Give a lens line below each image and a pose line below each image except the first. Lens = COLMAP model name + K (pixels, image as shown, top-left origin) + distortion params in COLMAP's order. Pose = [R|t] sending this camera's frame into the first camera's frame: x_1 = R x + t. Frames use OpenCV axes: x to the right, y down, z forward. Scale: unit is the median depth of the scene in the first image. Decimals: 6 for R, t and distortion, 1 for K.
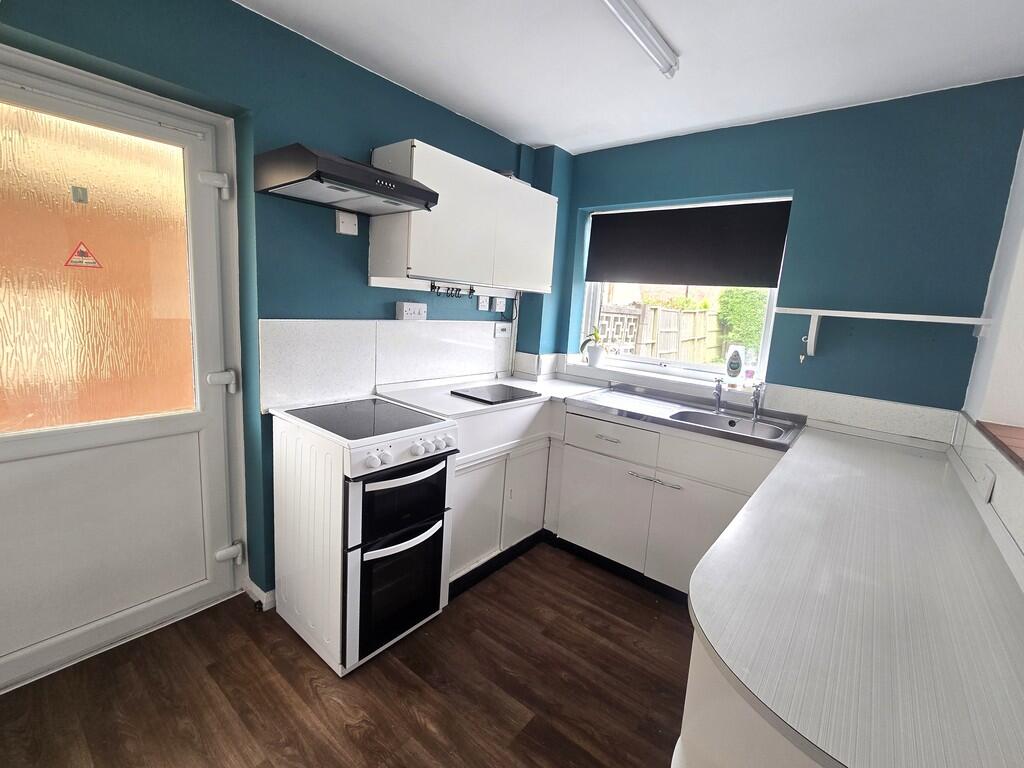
lens RADIAL K [[452.1, 0, 512.0], [0, 452.1, 384.0], [0, 0, 1]] dist [0.001441, -0.000068]
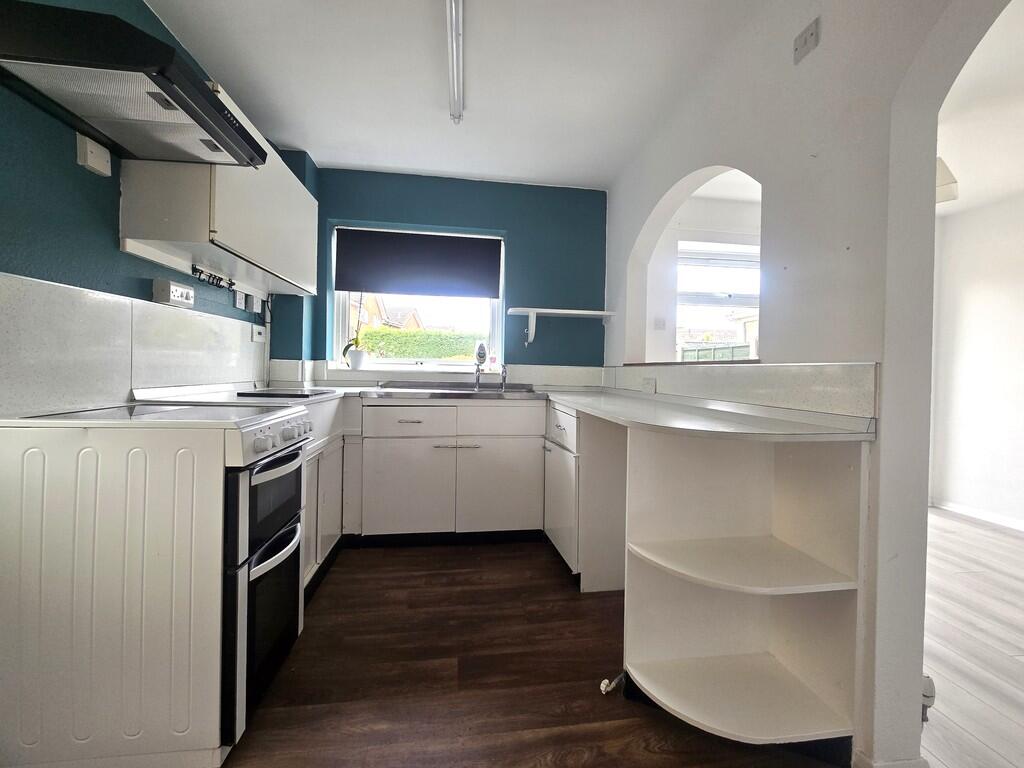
lens RADIAL K [[419.4, 0, 512.0], [0, 419.4, 384.0], [0, 0, 1]] dist [-0.002858, -0.000408]
pose [[0.688051, -0.076263, 0.721644, -0.365075], [0.148669, 0.988183, -0.037317, 0.110257], [-0.710270, 0.132962, 0.691258, 0.106559]]
